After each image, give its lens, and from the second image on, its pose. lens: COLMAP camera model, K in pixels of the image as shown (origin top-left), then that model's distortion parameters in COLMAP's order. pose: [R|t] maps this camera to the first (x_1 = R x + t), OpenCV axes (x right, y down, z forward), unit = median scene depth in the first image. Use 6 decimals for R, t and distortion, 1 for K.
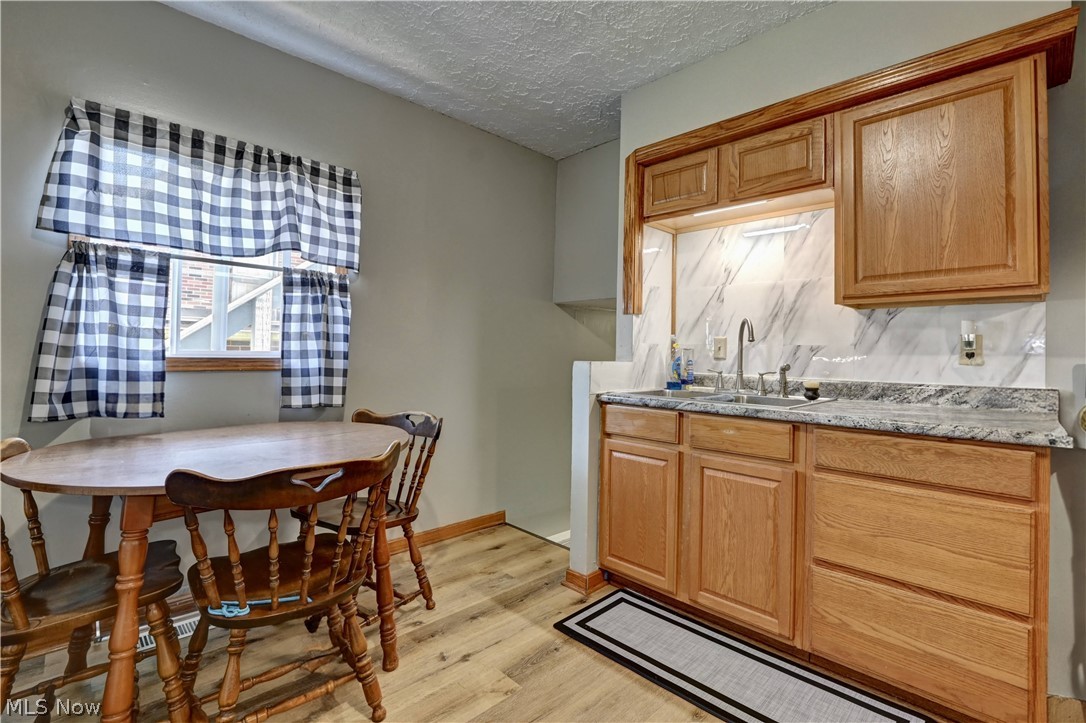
lens RADIAL K [[481.7, 0, 546.0], [0, 481.7, 342.0], [0, 0, 1]] dist [-0.014860, 0.000135]
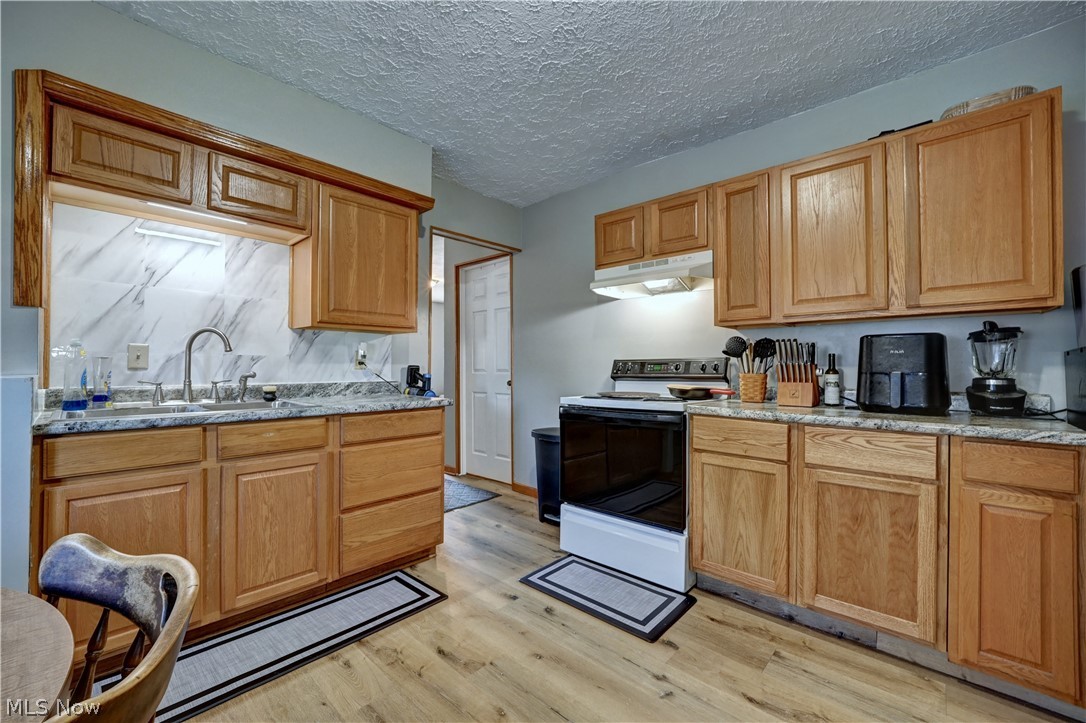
lens RADIAL K [[445.9, 0, 543.0], [0, 445.9, 361.5], [0, 0, 1]] dist [0.000181, 0.000187]
pose [[-0.020777, -0.007131, 0.999759, -0.610638], [-0.029097, 0.999555, 0.006525, -0.006583], [-0.999361, -0.028955, -0.020975, 0.363869]]
